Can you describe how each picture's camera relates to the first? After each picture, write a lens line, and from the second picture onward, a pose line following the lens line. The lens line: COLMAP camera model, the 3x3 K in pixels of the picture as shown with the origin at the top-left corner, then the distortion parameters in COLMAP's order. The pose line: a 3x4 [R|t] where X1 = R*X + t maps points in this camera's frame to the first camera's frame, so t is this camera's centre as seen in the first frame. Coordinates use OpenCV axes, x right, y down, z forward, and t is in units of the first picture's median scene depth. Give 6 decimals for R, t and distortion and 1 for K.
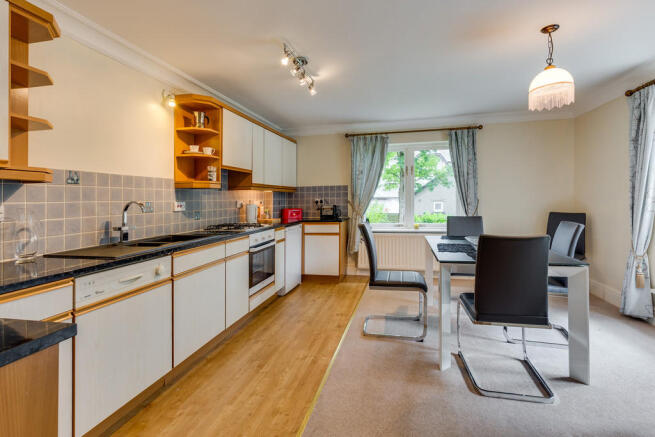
lens RADIAL K [[323.8, 0, 337.8], [0, 323.8, 198.3], [0, 0, 1]] dist [-0.002959, -0.000513]
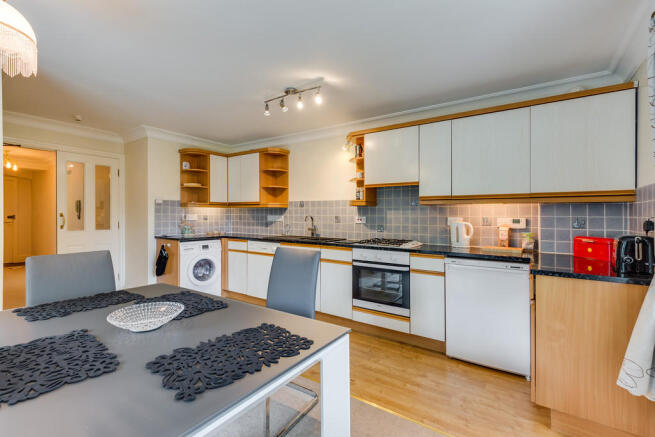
lens RADIAL K [[295.4, 0, 329.2], [0, 295.4, 212.3], [0, 0, 1]] dist [0.006309, -0.000096]
pose [[-0.378449, -0.001191, -0.925621, 0.413387], [-0.003054, 0.999995, -0.000038, -0.003140], [0.925617, 0.002813, -0.378451, 0.811468]]
